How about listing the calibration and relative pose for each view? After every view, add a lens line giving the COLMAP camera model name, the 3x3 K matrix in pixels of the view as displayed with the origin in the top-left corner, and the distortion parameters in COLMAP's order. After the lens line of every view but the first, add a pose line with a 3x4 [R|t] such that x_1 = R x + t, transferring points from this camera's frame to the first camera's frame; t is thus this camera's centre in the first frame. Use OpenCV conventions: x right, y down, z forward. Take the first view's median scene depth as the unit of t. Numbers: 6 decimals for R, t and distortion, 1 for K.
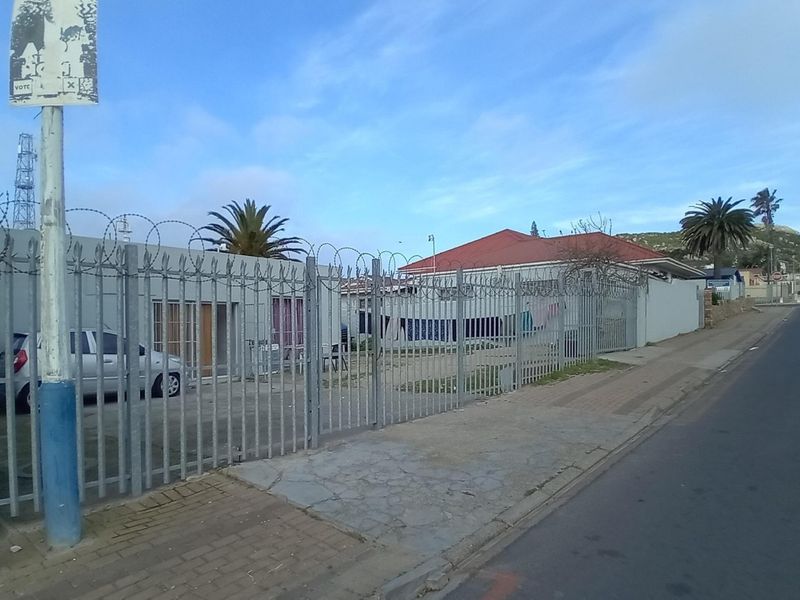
lens RADIAL K [[475.8, 0, 402.1], [0, 475.8, 332.6], [0, 0, 1]] dist [0.029445, -0.000548]
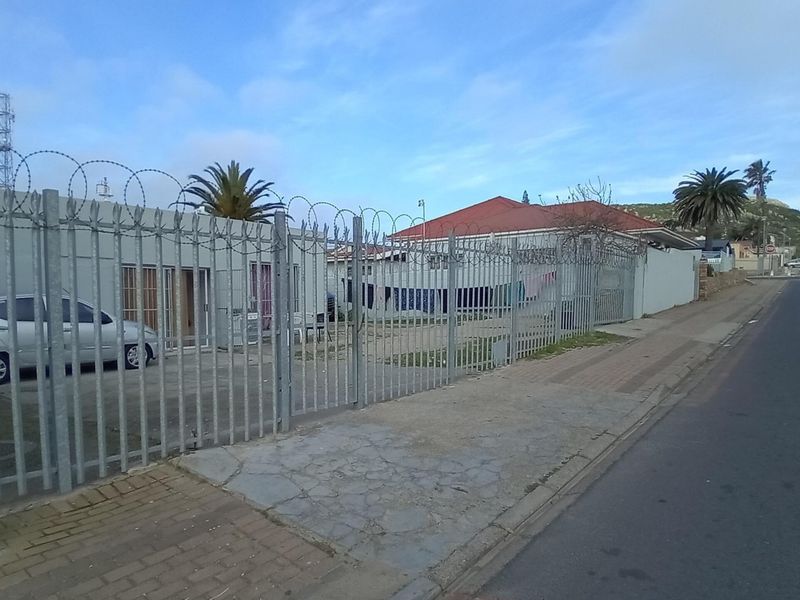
lens RADIAL K [[476.6, 0, 399.3], [0, 476.6, 321.5], [0, 0, 1]] dist [0.030751, -0.059798]
pose [[0.999809, 0.008294, 0.017681, 0.007670], [-0.008999, 0.999153, 0.040162, 0.001631], [-0.017333, -0.040314, 0.999037, 0.097387]]
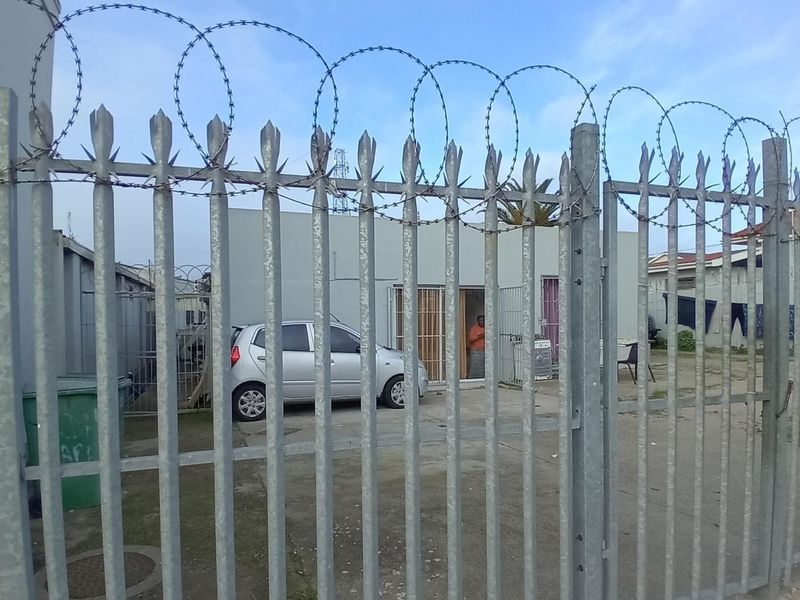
lens RADIAL K [[476.6, 0, 399.3], [0, 476.6, 321.5], [0, 0, 1]] dist [0.030751, -0.059798]
pose [[0.832366, 0.009065, -0.554152, -0.083591], [-0.007599, 0.999959, 0.004943, -0.013784], [0.554174, 0.000096, 0.832401, 0.485075]]
